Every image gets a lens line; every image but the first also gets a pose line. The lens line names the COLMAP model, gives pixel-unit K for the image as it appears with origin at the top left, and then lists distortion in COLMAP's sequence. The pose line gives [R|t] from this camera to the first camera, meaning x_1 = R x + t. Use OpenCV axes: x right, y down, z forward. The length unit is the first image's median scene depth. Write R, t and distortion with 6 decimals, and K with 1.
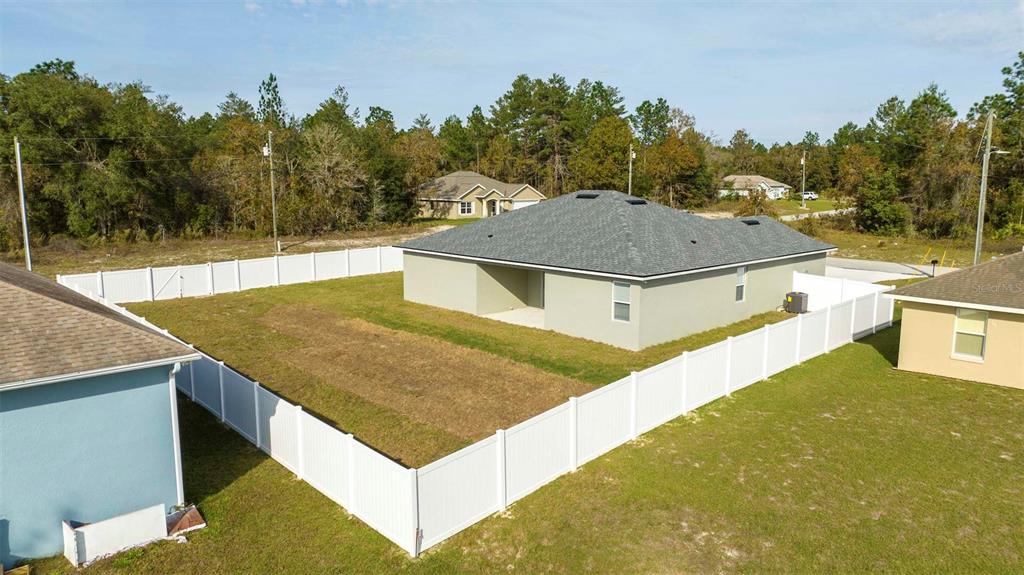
lens RADIAL K [[713.2, 0, 513.8], [0, 713.2, 282.5], [0, 0, 1]] dist [-0.020906, 0.007565]
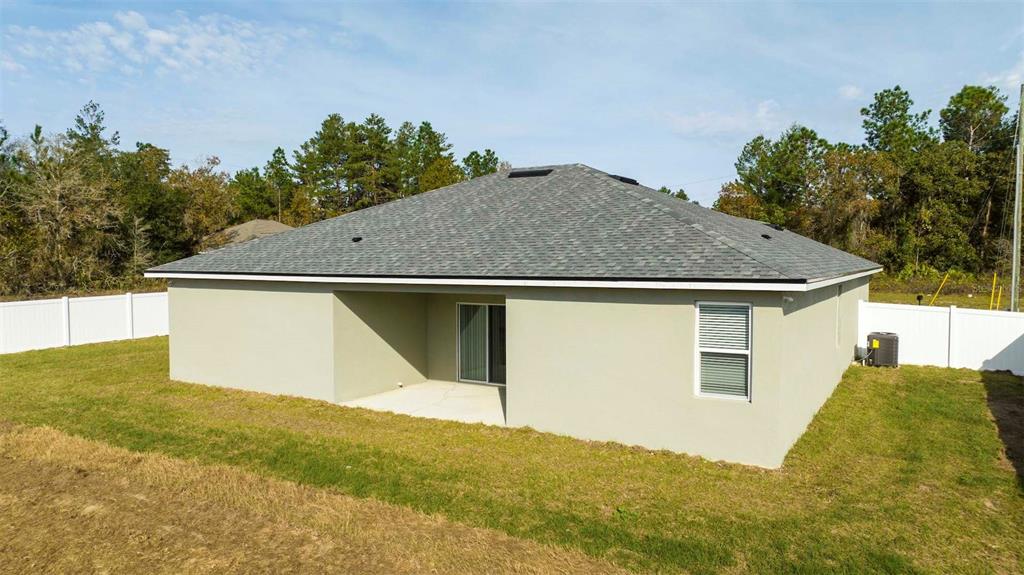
lens RADIAL K [[713.2, 0, 513.8], [0, 713.2, 282.5], [0, 0, 1]] dist [-0.020906, 0.007565]
pose [[0.960811, -0.013315, 0.276883, -0.030814], [0.043314, 0.993788, -0.102513, 0.009266], [-0.273798, 0.110488, 0.955420, 0.234181]]
